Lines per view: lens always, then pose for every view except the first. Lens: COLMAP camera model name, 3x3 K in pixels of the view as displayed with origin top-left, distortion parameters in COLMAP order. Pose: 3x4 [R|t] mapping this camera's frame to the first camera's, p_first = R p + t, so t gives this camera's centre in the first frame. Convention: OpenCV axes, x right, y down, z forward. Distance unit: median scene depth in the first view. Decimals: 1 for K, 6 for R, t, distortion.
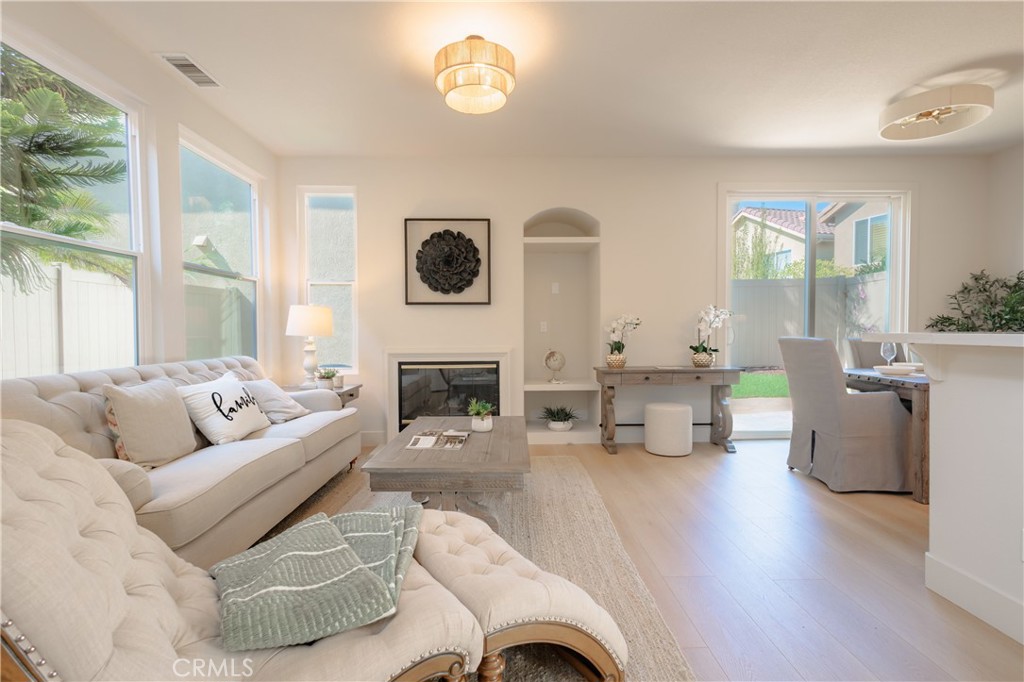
lens RADIAL K [[473.8, 0, 512.9], [0, 473.8, 338.6], [0, 0, 1]] dist [0.004541, 0.000052]
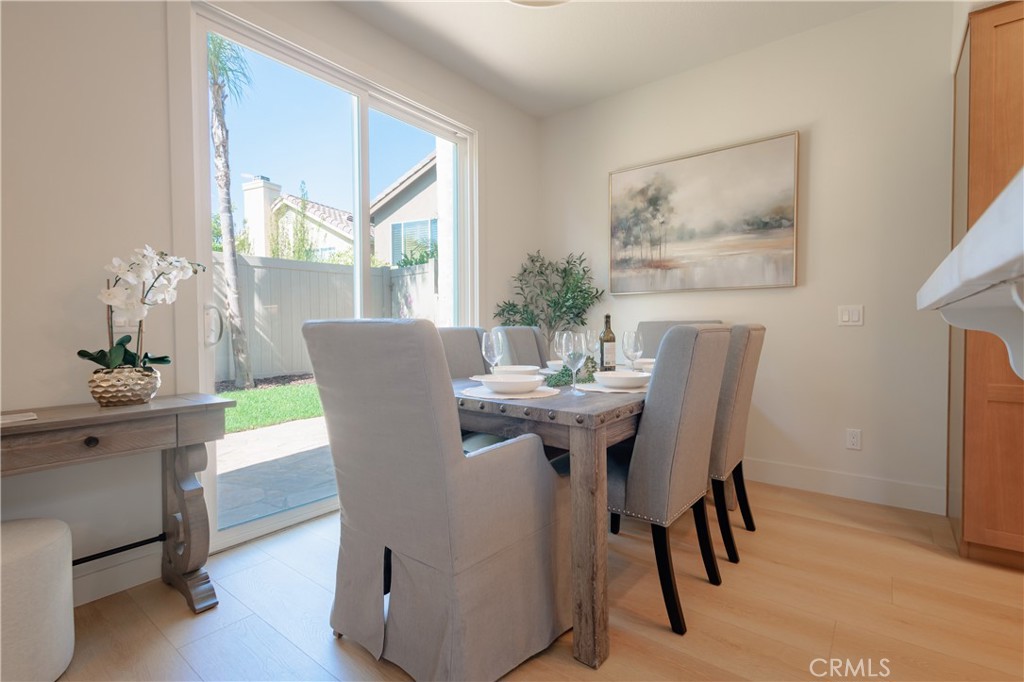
lens RADIAL K [[477.7, 0, 512.0], [0, 477.7, 341.0], [0, 0, 1]] dist [-0.000390, -0.000407]
pose [[0.636813, -0.019176, 0.770780, 0.300393], [0.019579, 0.999770, 0.008697, 0.010941], [-0.770770, 0.009552, 0.637042, 0.506155]]
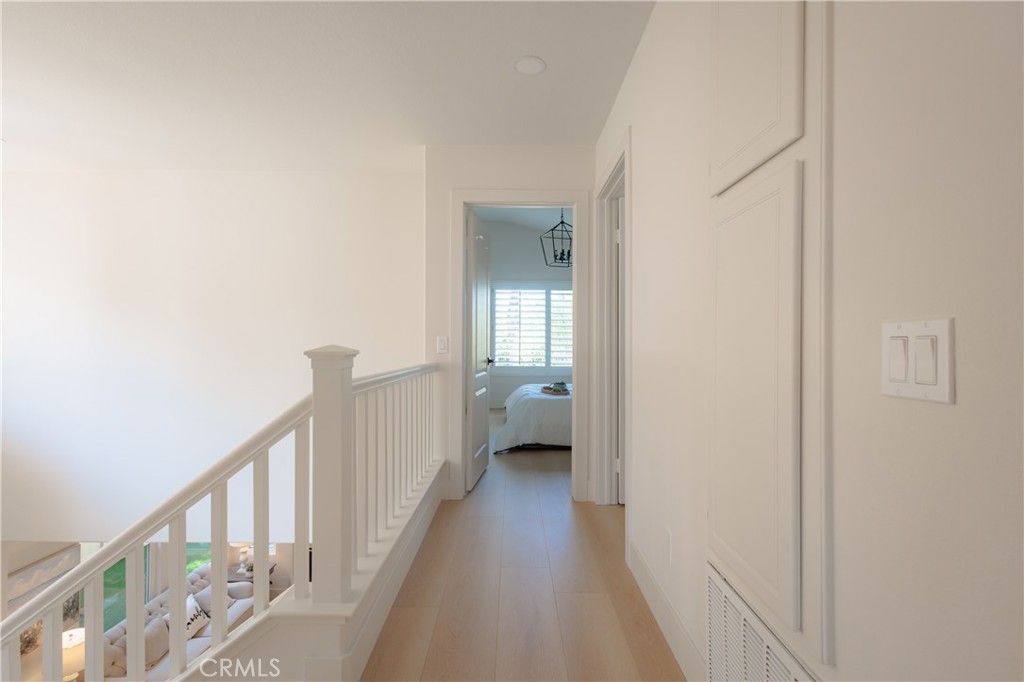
lens RADIAL K [[473.8, 0, 518.7], [0, 473.8, 339.7], [0, 0, 1]] dist [0.003023, -0.000673]
pose [[0.999930, 0.005681, -0.010417, 0.577976], [-0.006076, 0.999248, -0.038290, -0.654982], [0.010192, 0.038350, 0.999212, -0.751033]]
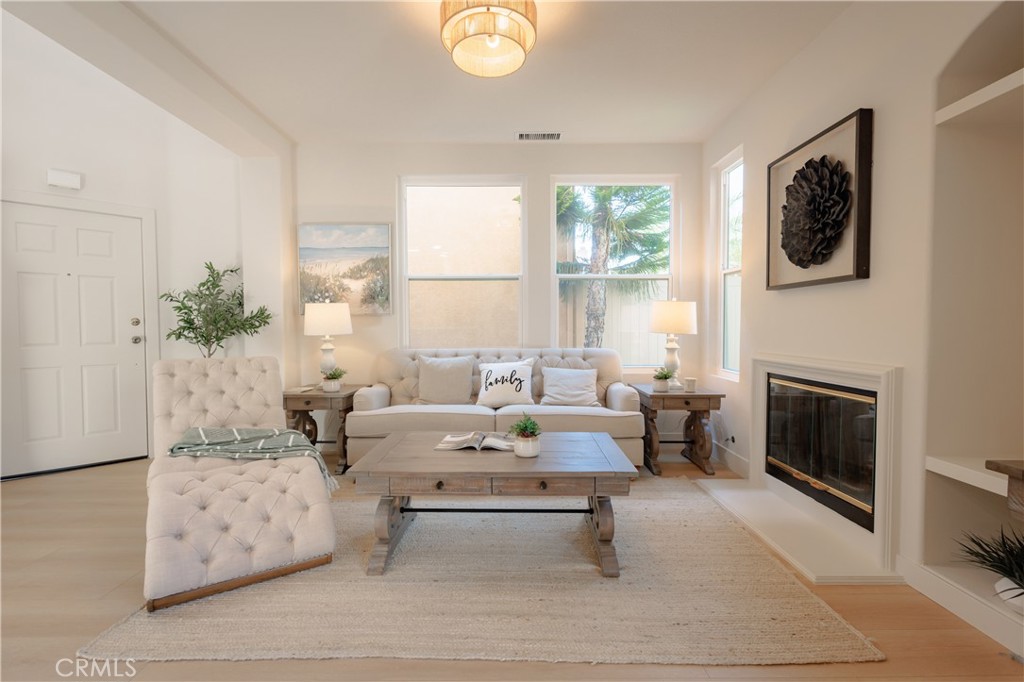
lens RADIAL K [[473.8, 0, 518.7], [0, 473.8, 339.7], [0, 0, 1]] dist [0.003023, -0.000673]
pose [[-0.012831, 0.034856, -0.999310, 0.472181], [-0.017403, 0.999233, 0.035076, -0.017713], [0.999766, 0.017841, -0.012214, 0.646885]]
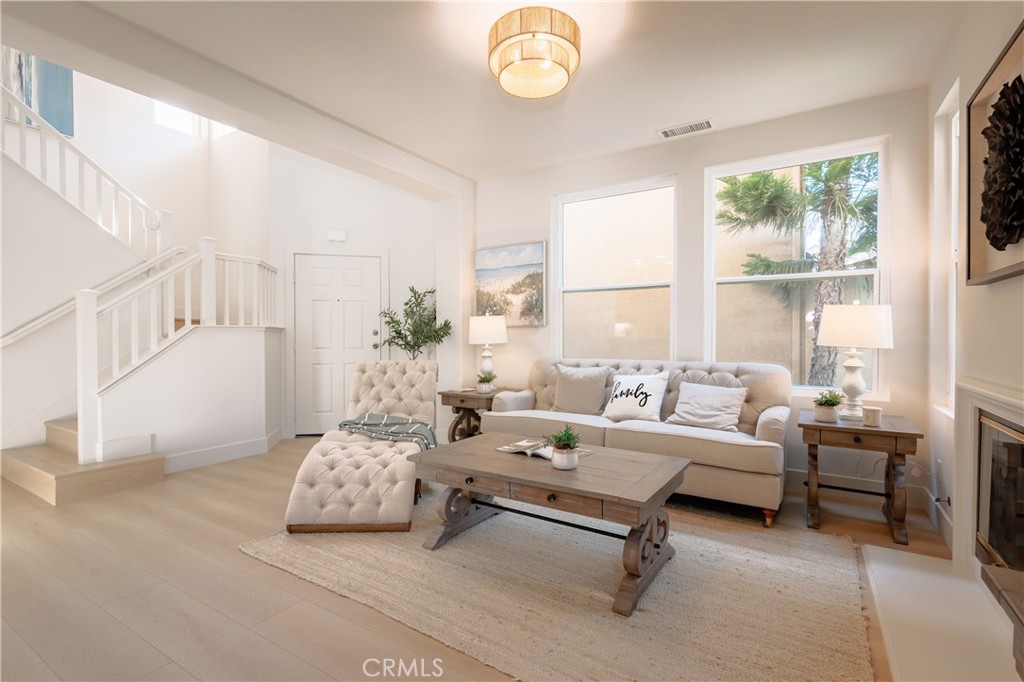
lens RADIAL K [[477.5, 0, 514.6], [0, 477.5, 338.7], [0, 0, 1]] dist [0.001623, -0.000188]
pose [[-0.548718, 0.009830, -0.835949, 0.417987], [-0.014346, 0.999673, 0.021172, -0.022714], [0.835884, 0.023610, -0.548398, 0.886307]]
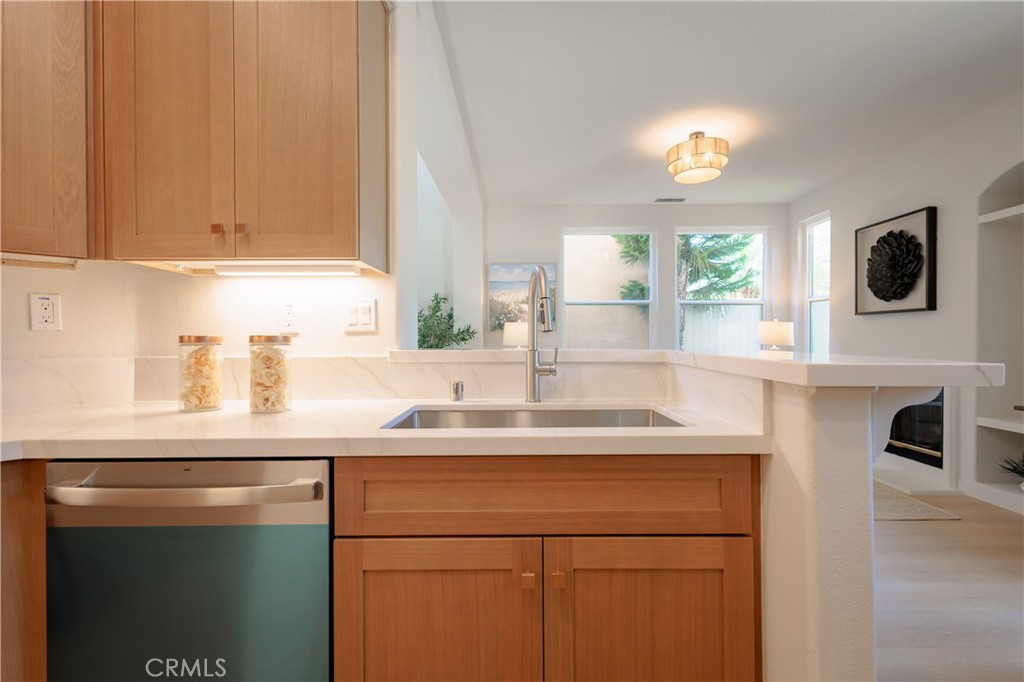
lens RADIAL K [[477.7, 0, 512.0], [0, 477.7, 341.0], [0, 0, 1]] dist [-0.000390, -0.000407]
pose [[-0.040379, 0.008909, -0.999145, 0.812400], [-0.020122, 0.999750, 0.009728, -0.012650], [0.998982, 0.020498, -0.040189, 0.315353]]
